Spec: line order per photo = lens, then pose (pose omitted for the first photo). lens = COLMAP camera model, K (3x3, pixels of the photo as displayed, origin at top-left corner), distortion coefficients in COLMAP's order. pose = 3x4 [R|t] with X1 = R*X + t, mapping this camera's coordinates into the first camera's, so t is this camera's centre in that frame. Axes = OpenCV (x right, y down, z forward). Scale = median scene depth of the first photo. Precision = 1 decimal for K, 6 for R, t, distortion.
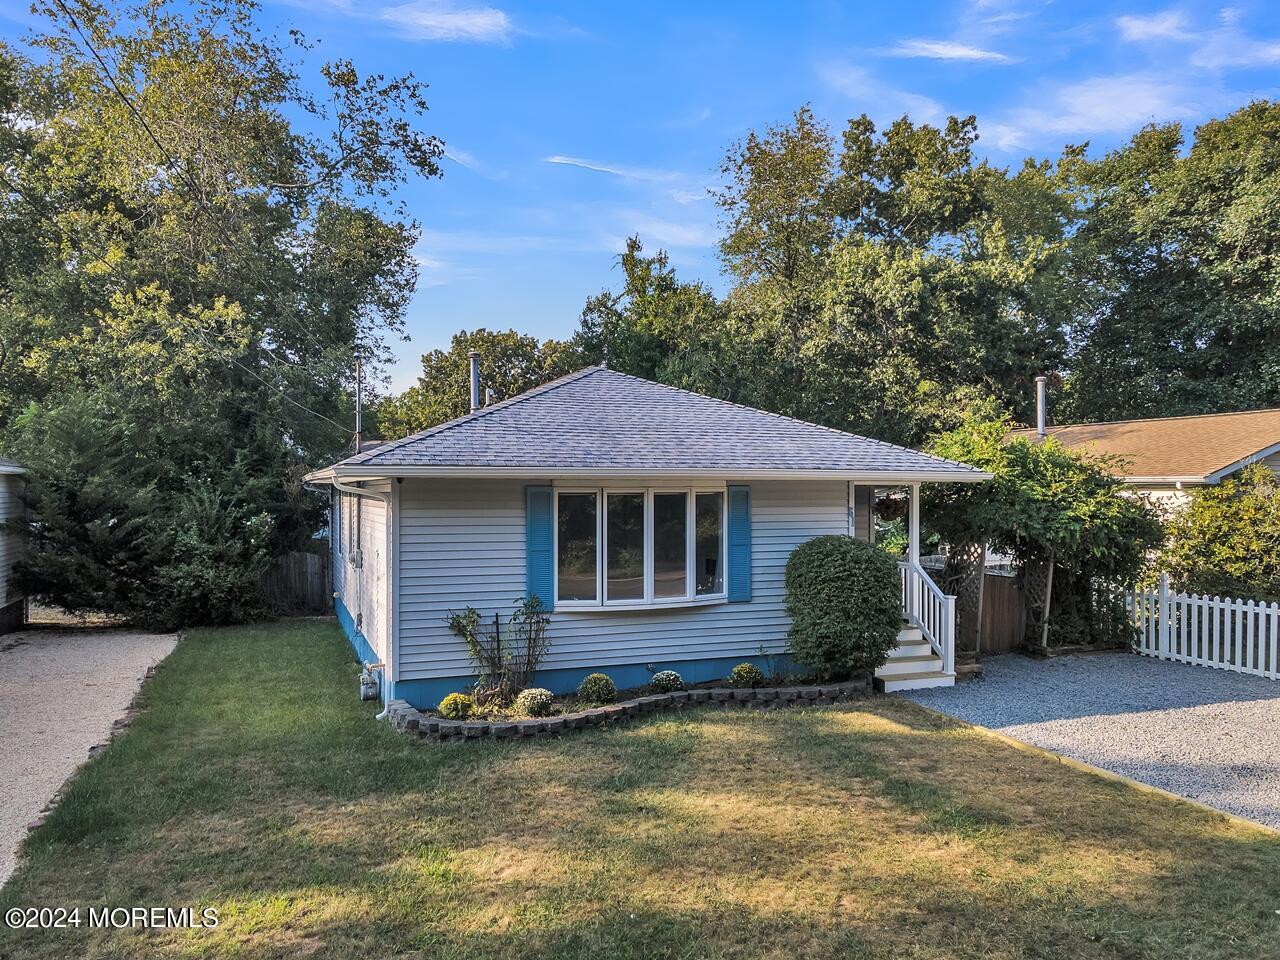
lens RADIAL K [[942.4, 0, 640.0], [0, 942.4, 480.0], [0, 0, 1]] dist [0.043195, 0.001731]
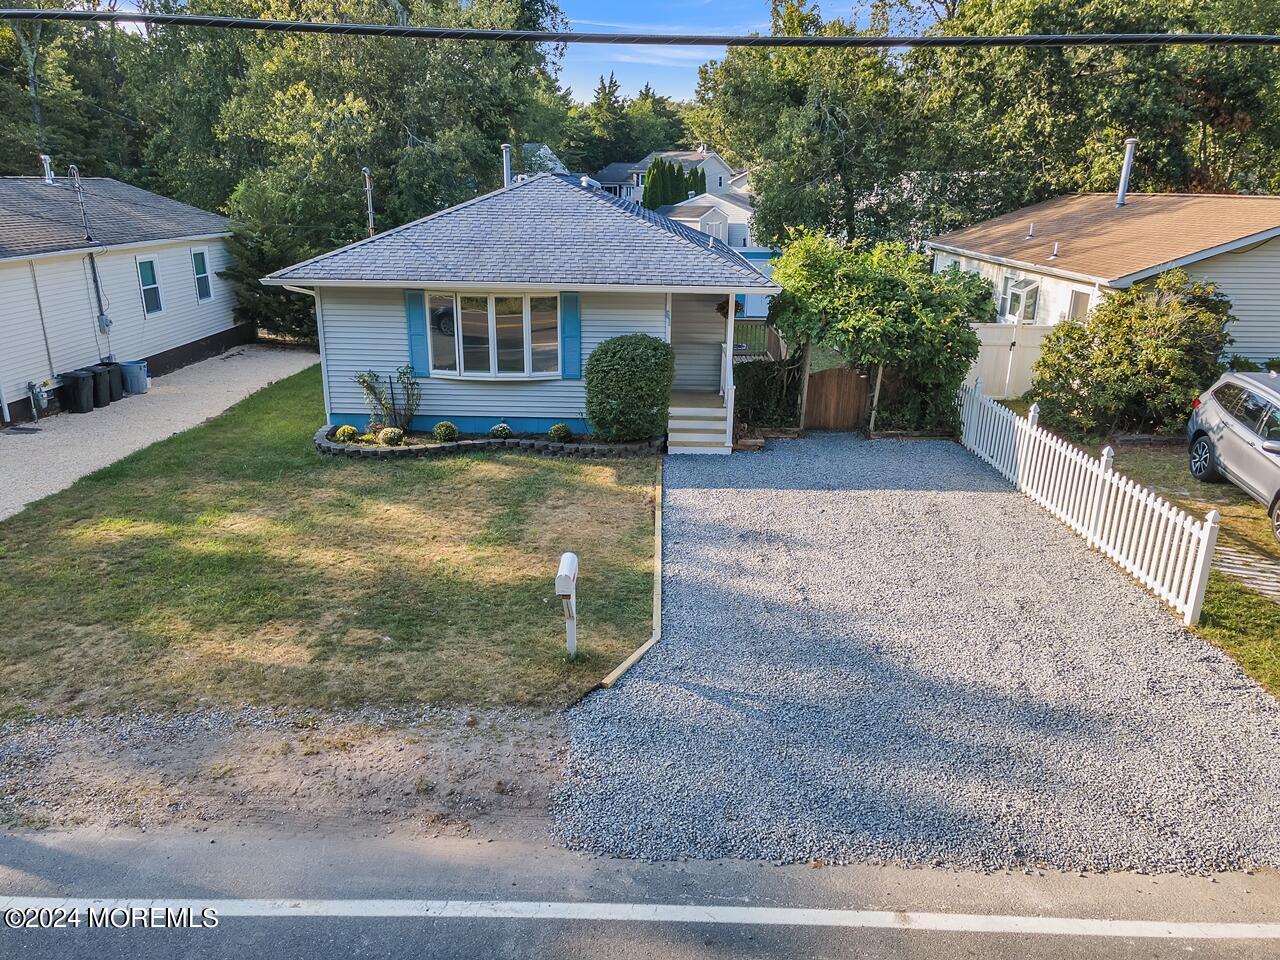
lens RADIAL K [[942.4, 0, 640.0], [0, 942.4, 480.0], [0, 0, 1]] dist [0.043195, 0.001731]
pose [[0.928894, 0.122361, -0.349549, 0.805479], [-0.009355, 0.951293, 0.308145, -0.177979], [0.370229, -0.282964, 0.884795, -0.246875]]
